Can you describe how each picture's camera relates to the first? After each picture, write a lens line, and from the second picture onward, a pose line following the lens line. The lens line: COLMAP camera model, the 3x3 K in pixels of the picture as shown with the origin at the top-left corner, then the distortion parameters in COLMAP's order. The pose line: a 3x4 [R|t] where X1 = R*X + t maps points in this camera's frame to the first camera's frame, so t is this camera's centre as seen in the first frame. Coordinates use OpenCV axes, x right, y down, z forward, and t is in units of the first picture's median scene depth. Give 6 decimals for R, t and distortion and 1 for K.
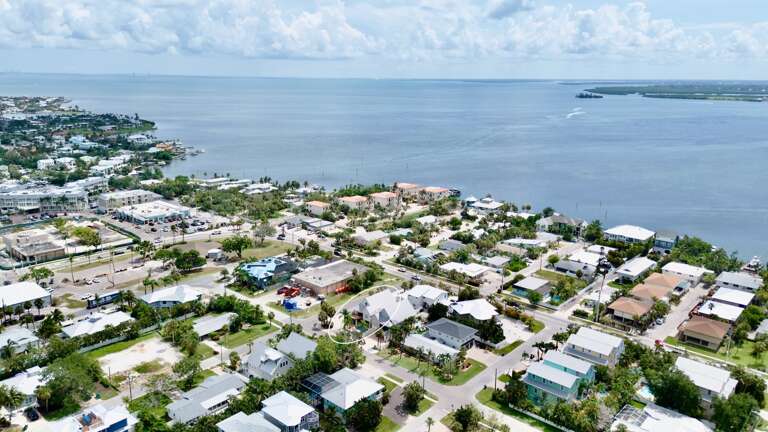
lens RADIAL K [[570.9, 0, 375.7], [0, 570.9, 216.3], [0, 0, 1]] dist [0.127824, -0.136364]
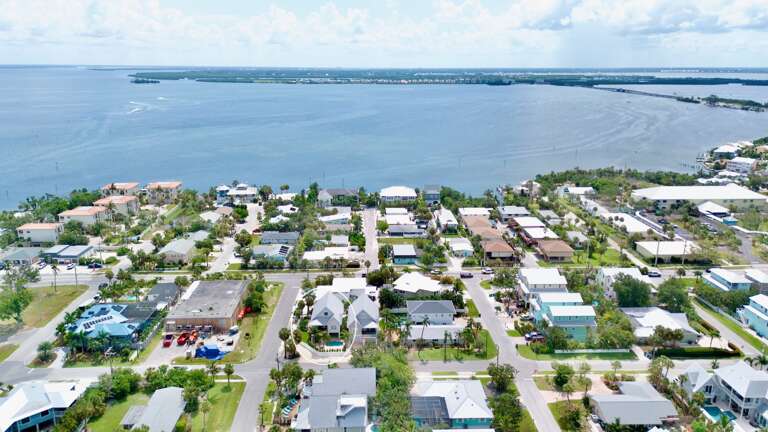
lens RADIAL K [[570.9, 0, 375.7], [0, 570.9, 216.3], [0, 0, 1]] dist [0.127824, -0.136364]
pose [[0.714746, -0.186107, 0.674168, -0.350021], [0.172108, 0.981106, 0.088371, -0.032375], [-0.677876, 0.052866, 0.733273, 0.236160]]
